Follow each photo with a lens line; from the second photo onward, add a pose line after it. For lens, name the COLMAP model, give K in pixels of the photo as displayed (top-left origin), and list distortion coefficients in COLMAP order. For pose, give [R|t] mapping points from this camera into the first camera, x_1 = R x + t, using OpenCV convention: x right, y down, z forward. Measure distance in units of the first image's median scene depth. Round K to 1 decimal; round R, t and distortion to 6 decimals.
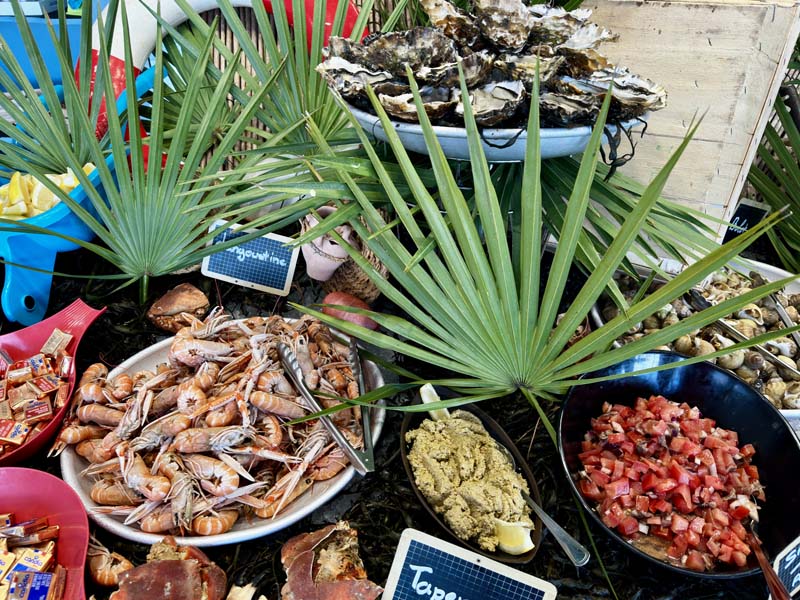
lens RADIAL K [[566.9, 0, 400.0], [0, 566.9, 300.0], [0, 0, 1]] dist [0.000226, 0.000080]
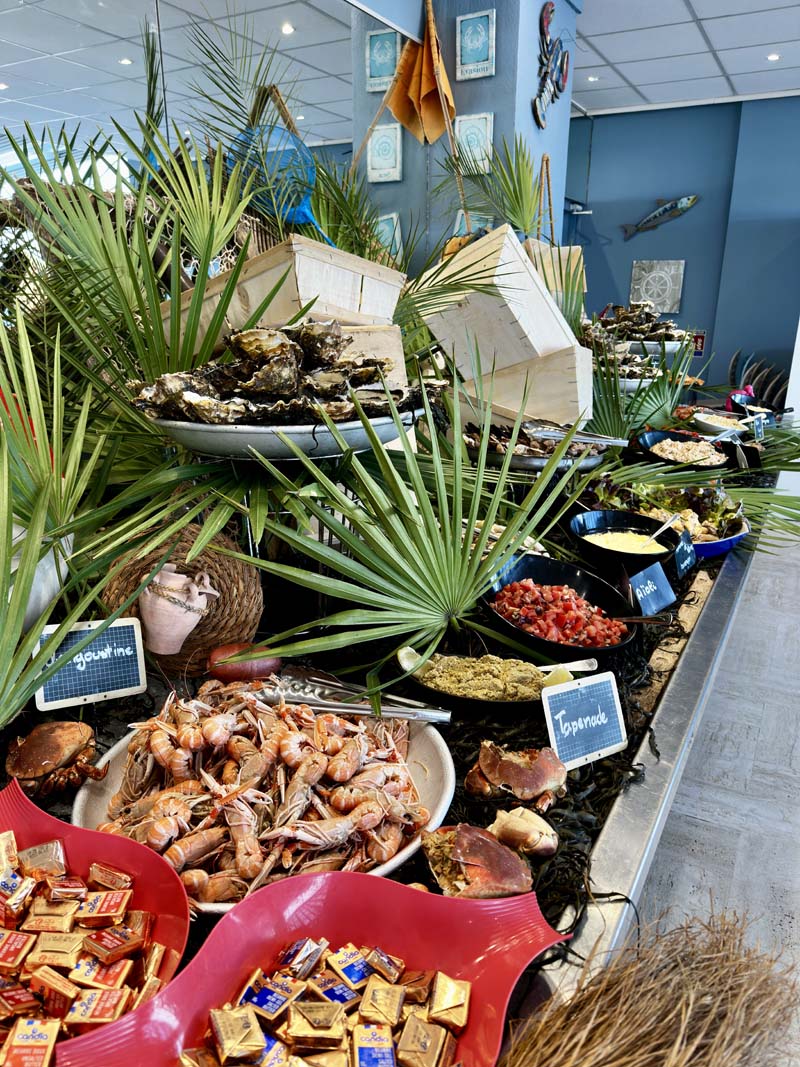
lens RADIAL K [[750.4, 0, 400.0], [0, 750.4, 533.5], [0, 0, 1]] dist [-0.000561, -0.000260]
pose [[0.554771, -0.263014, 0.789337, -1.011345], [0.460511, 0.887211, -0.028036, -0.010828], [-0.692935, 0.379052, 0.613320, 0.052286]]
